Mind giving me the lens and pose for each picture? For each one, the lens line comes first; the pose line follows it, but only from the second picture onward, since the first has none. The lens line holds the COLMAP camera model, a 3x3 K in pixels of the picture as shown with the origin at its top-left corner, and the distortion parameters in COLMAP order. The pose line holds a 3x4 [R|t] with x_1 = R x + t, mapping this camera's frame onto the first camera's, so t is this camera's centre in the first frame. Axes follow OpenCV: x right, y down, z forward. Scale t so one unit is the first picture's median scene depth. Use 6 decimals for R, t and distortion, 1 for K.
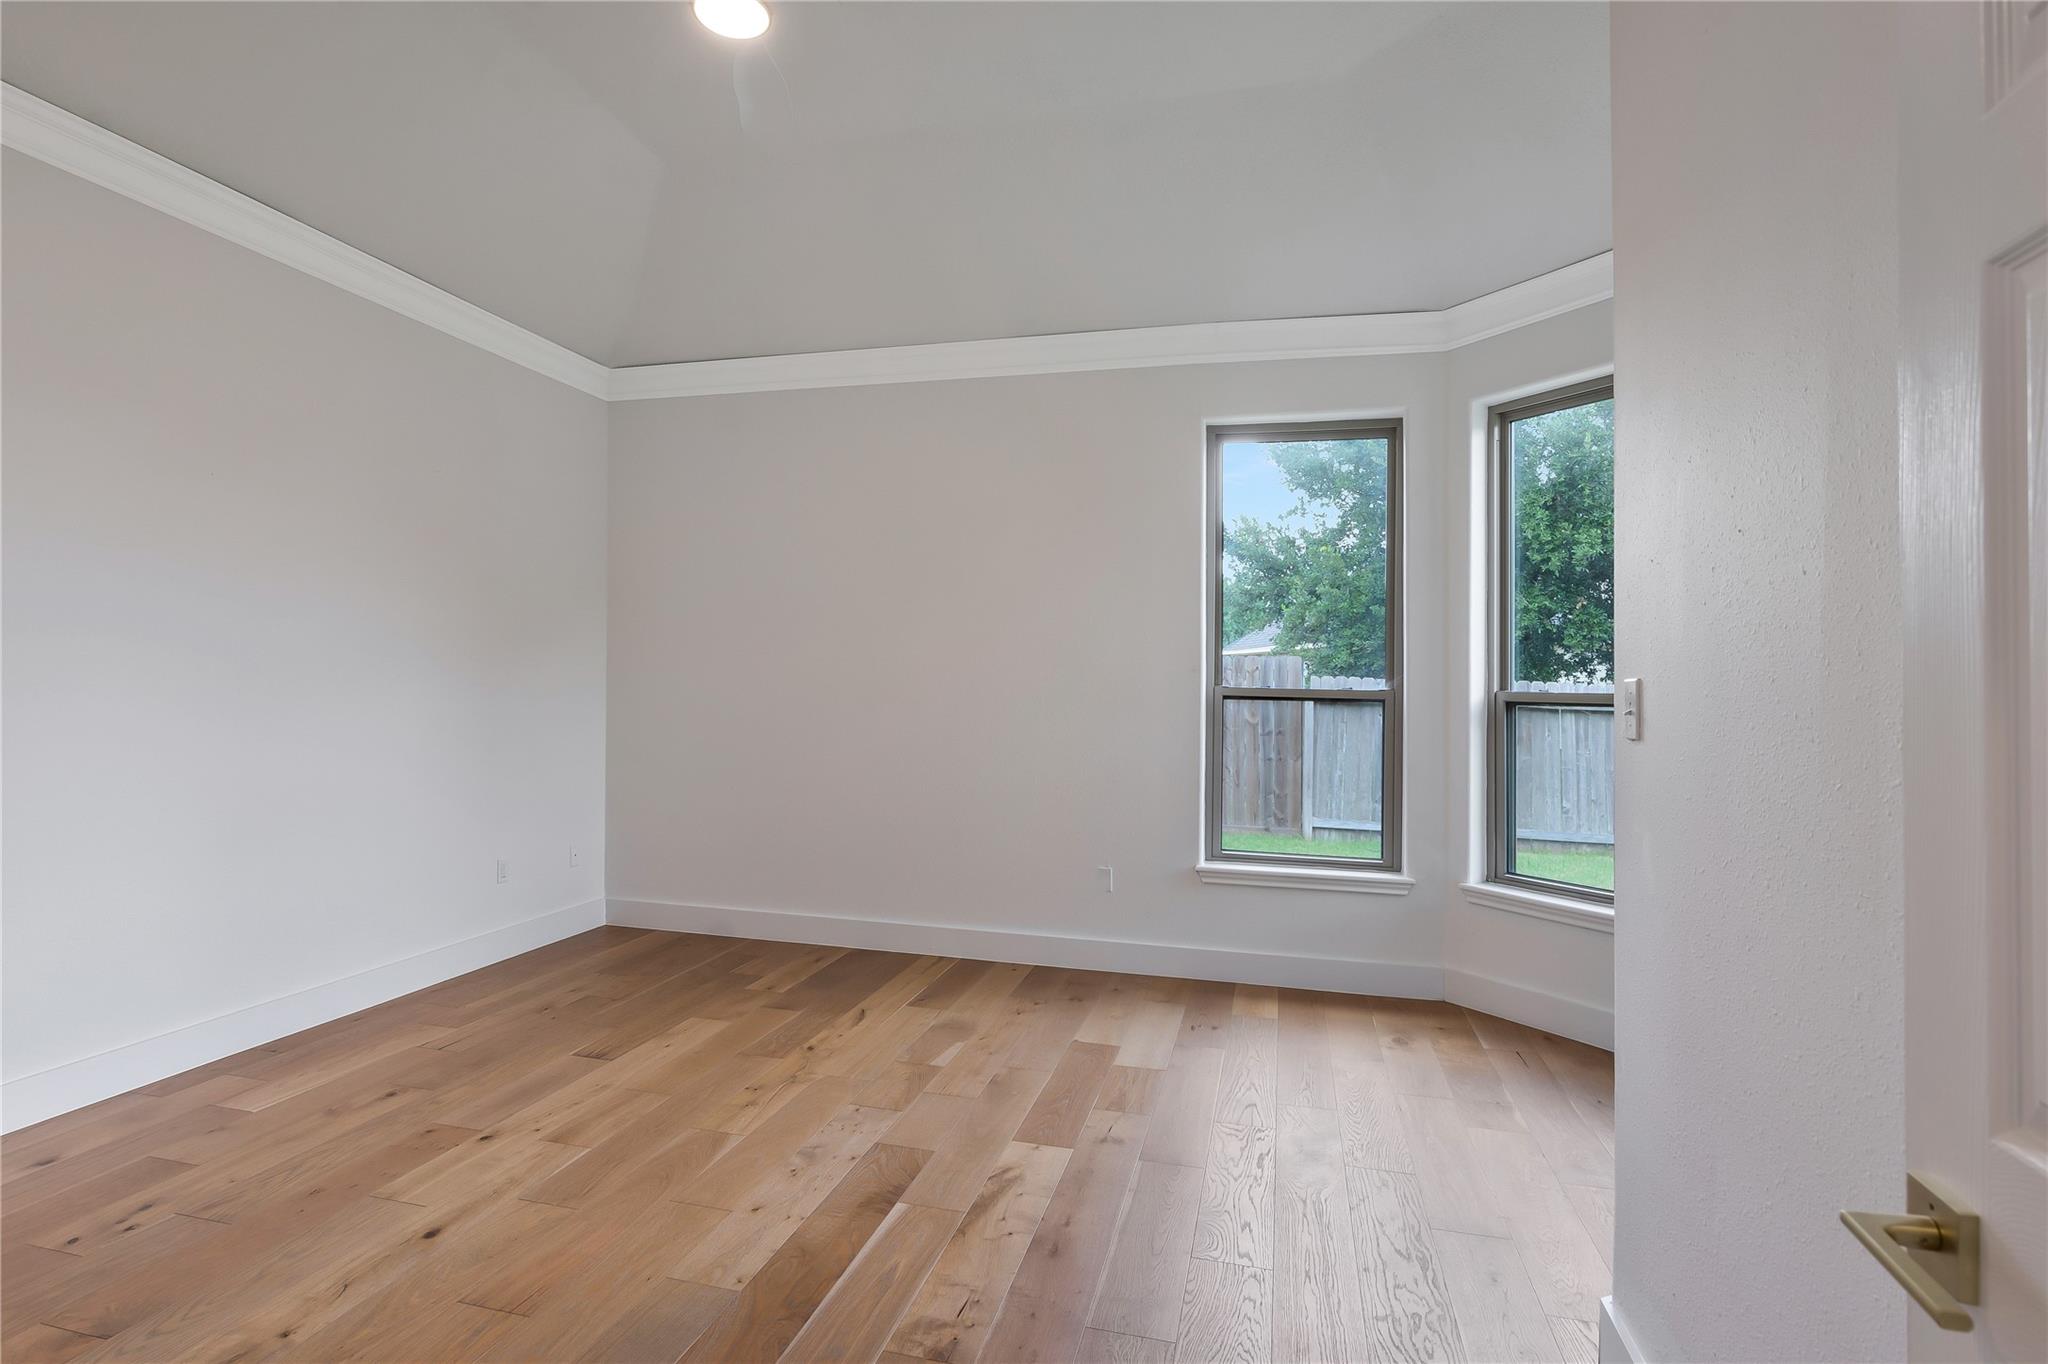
lens RADIAL K [[1016.7, 0, 1015.2], [0, 1016.7, 671.9], [0, 0, 1]] dist [0.002594, 0.001102]
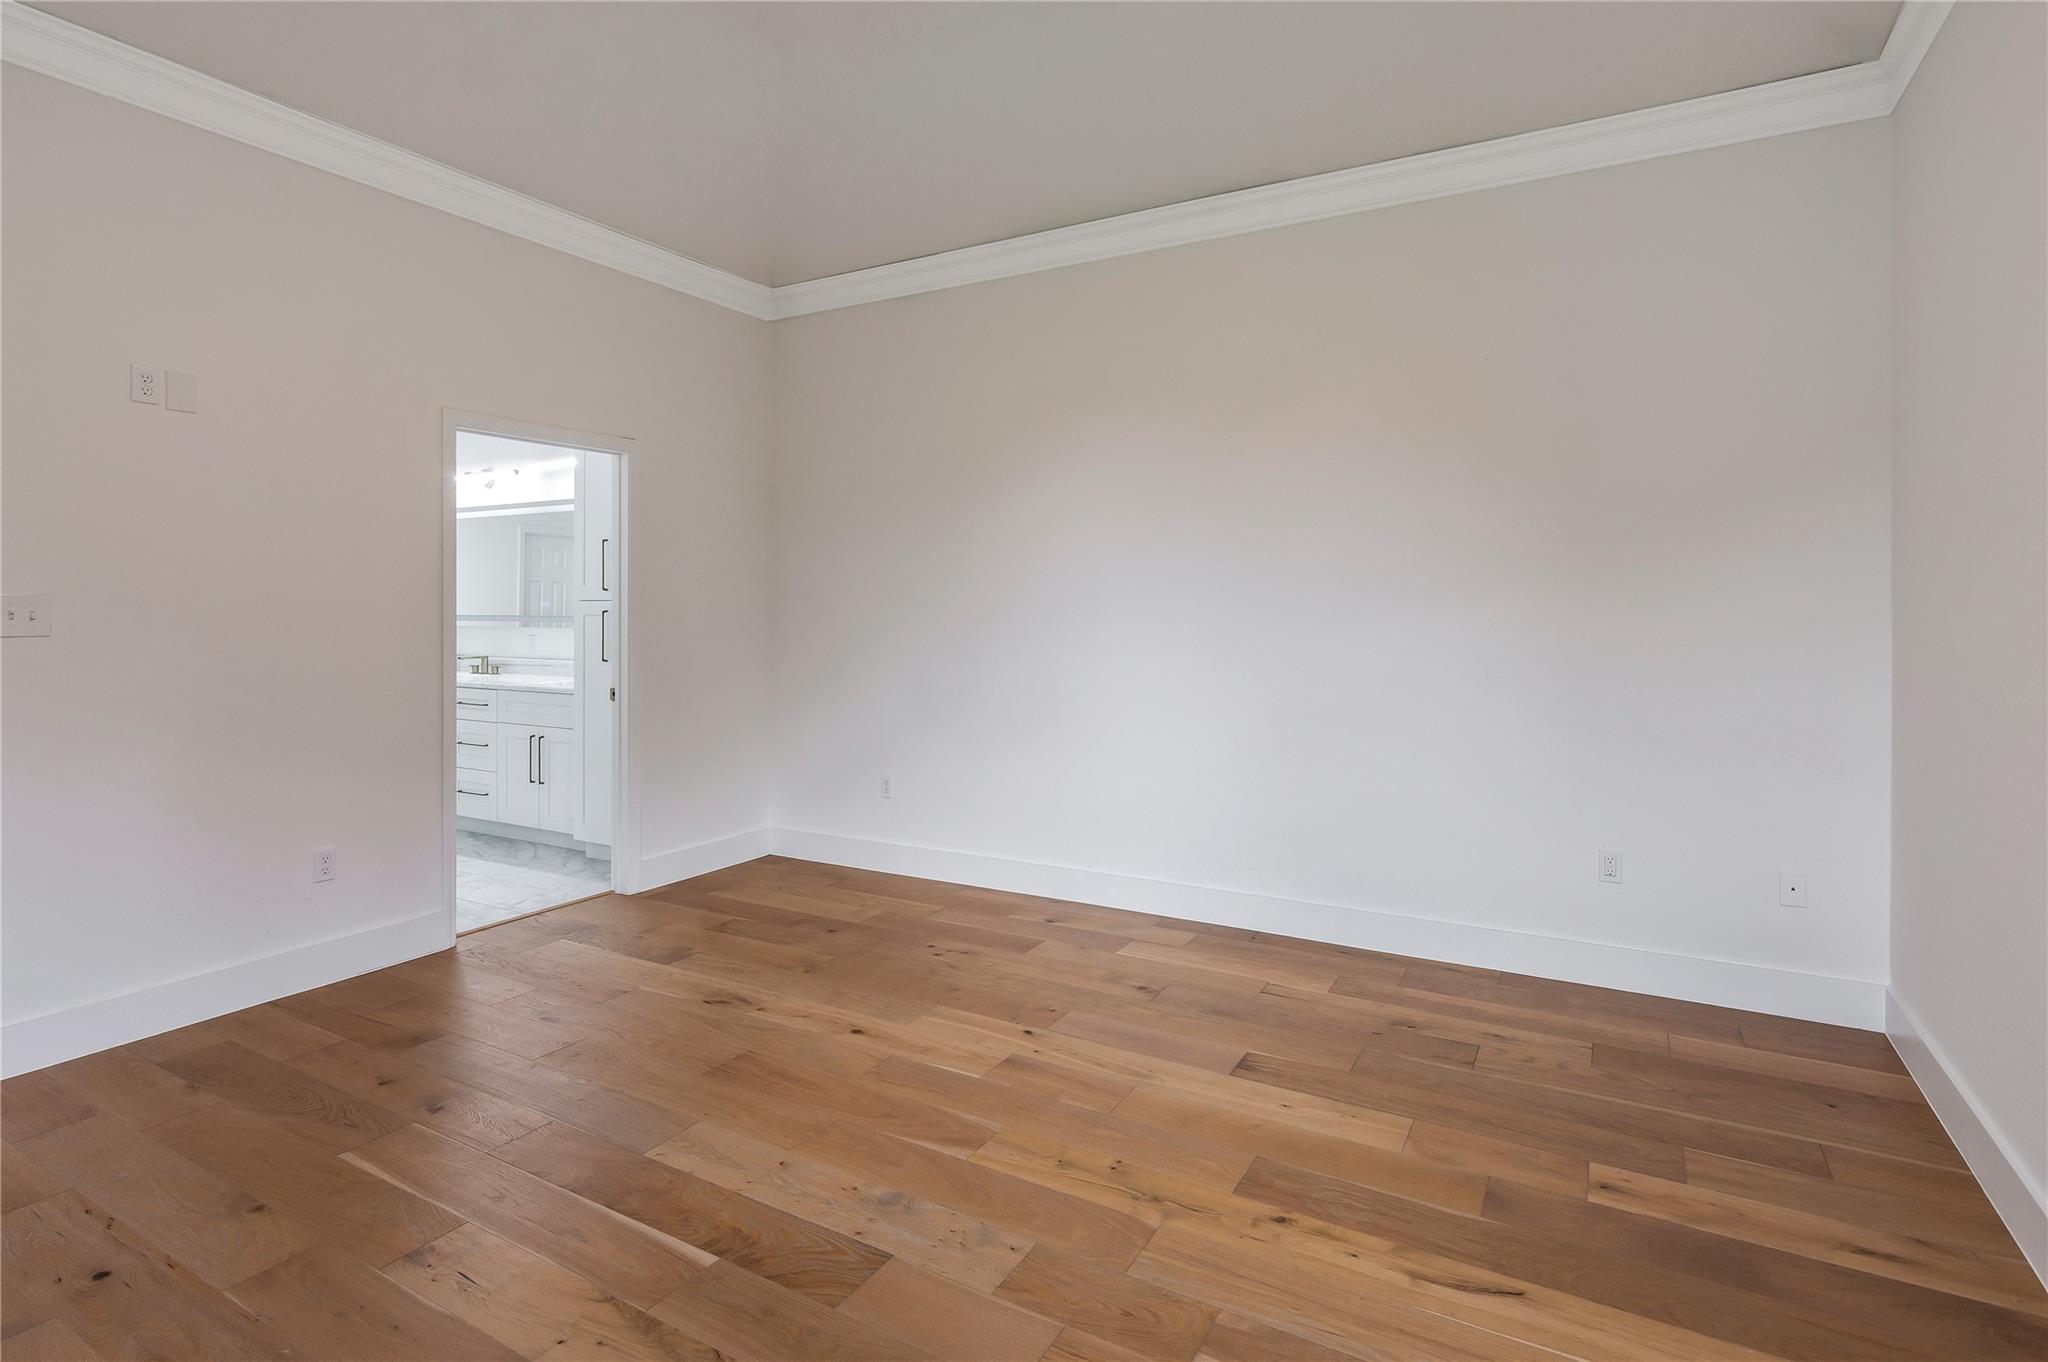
lens RADIAL K [[1016.7, 0, 1015.2], [0, 1016.7, 670.9], [0, 0, 1]] dist [0.002594, 0.001102]
pose [[-0.256585, 0.053170, -0.965058, 0.390436], [0.009122, 0.998574, 0.052591, 0.012188], [0.966479, 0.004691, -0.256704, 0.969492]]
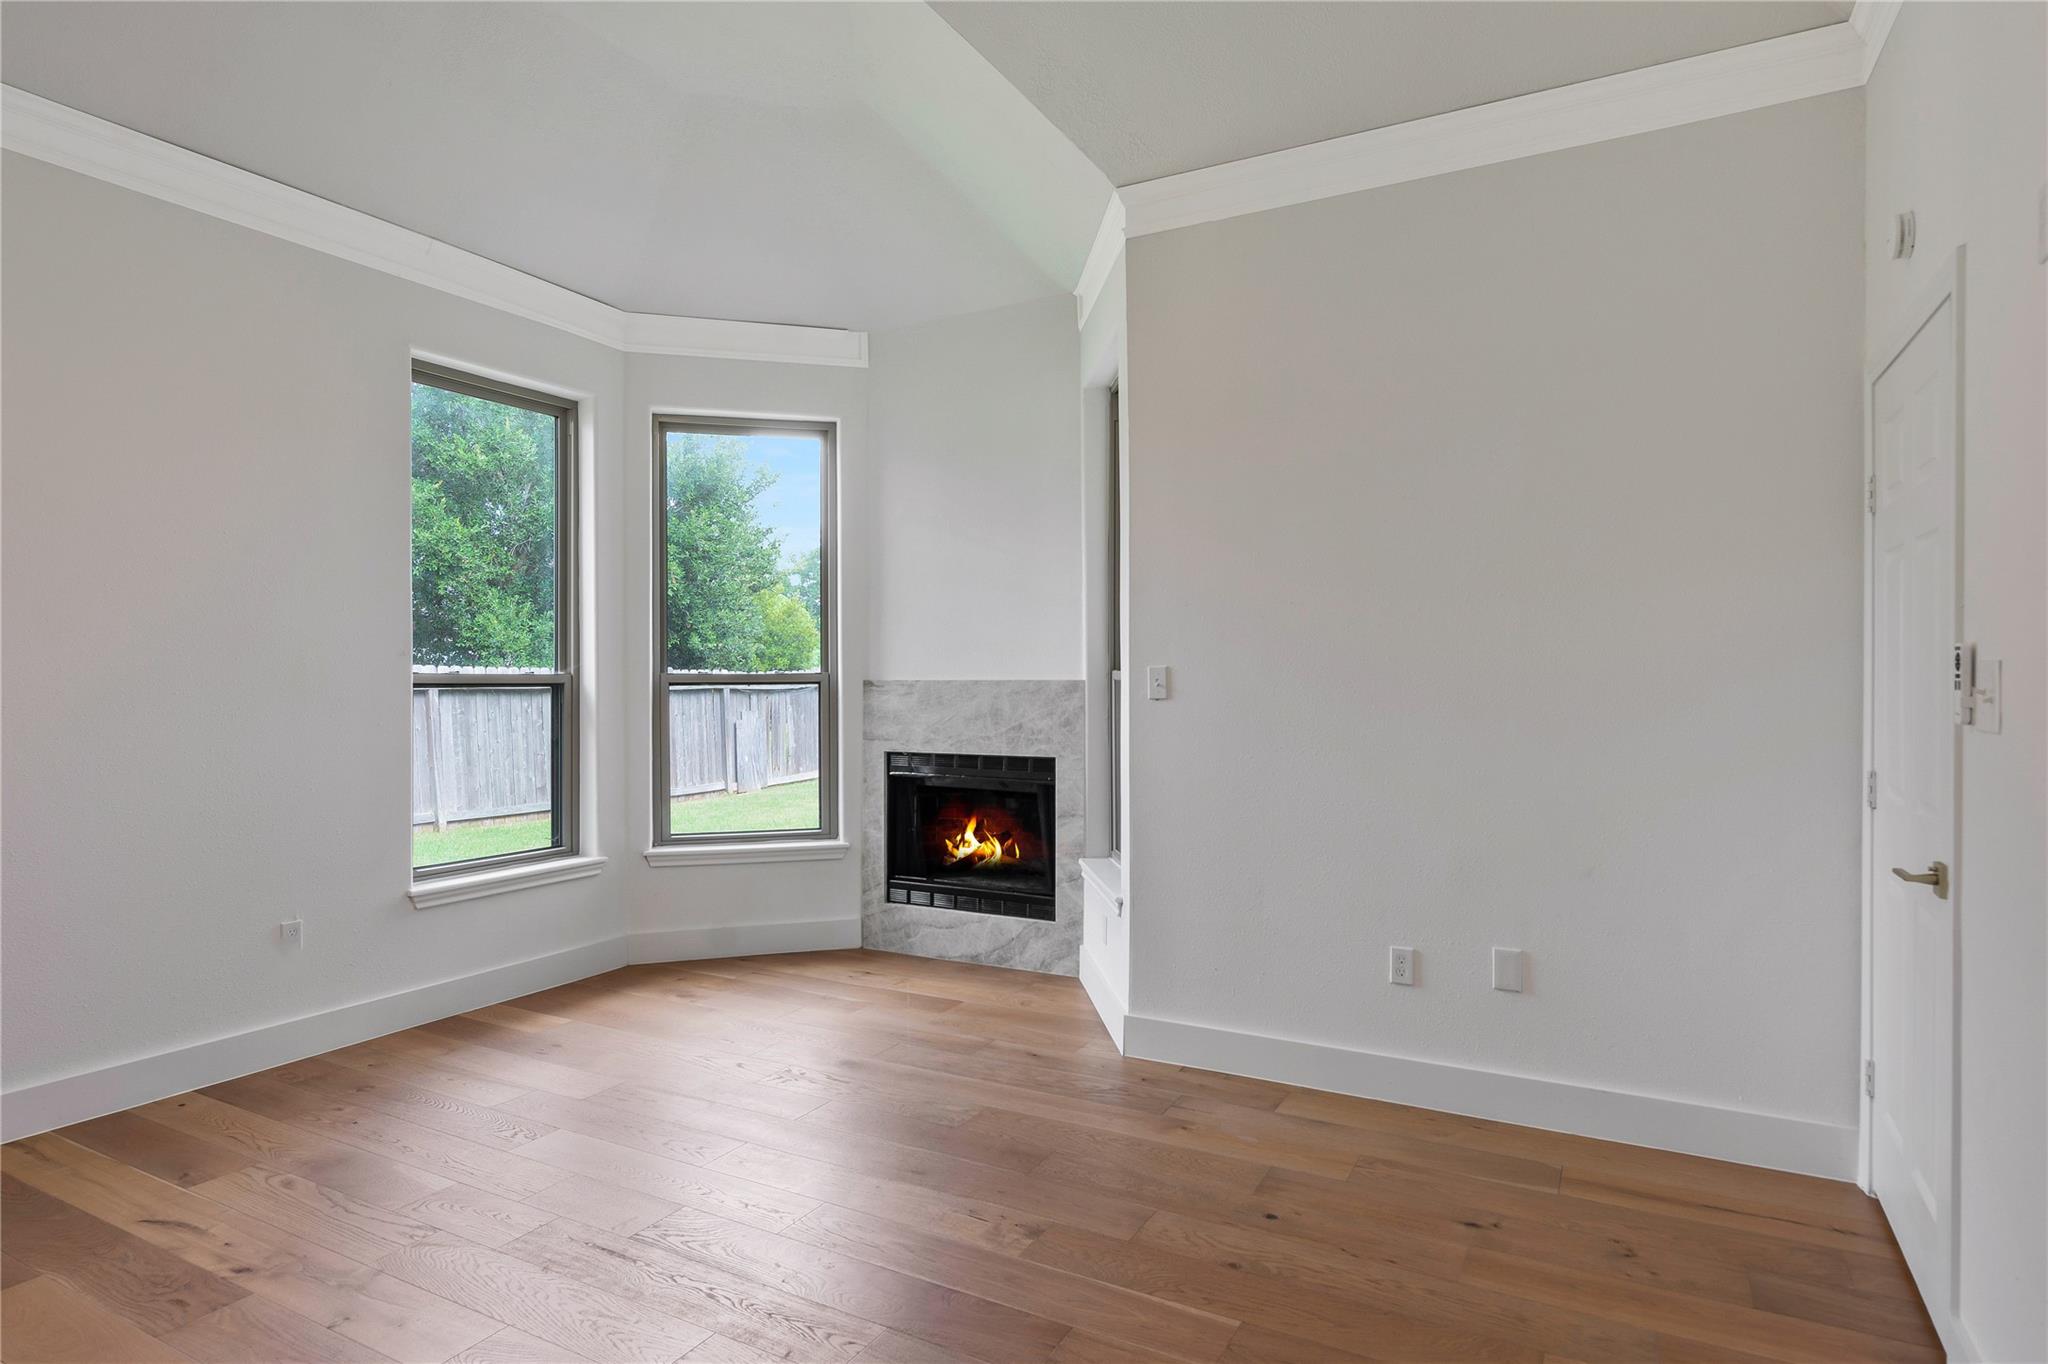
lens RADIAL K [[1130.2, 0, 1024.0], [0, 1130.2, 682.0], [0, 0, 1]] dist [-0.002761, -0.000121]
pose [[0.235407, -0.021943, 0.971649, -0.724681], [-0.009738, 0.999642, 0.024935, -0.008215], [-0.971848, -0.015332, 0.235109, 0.373731]]
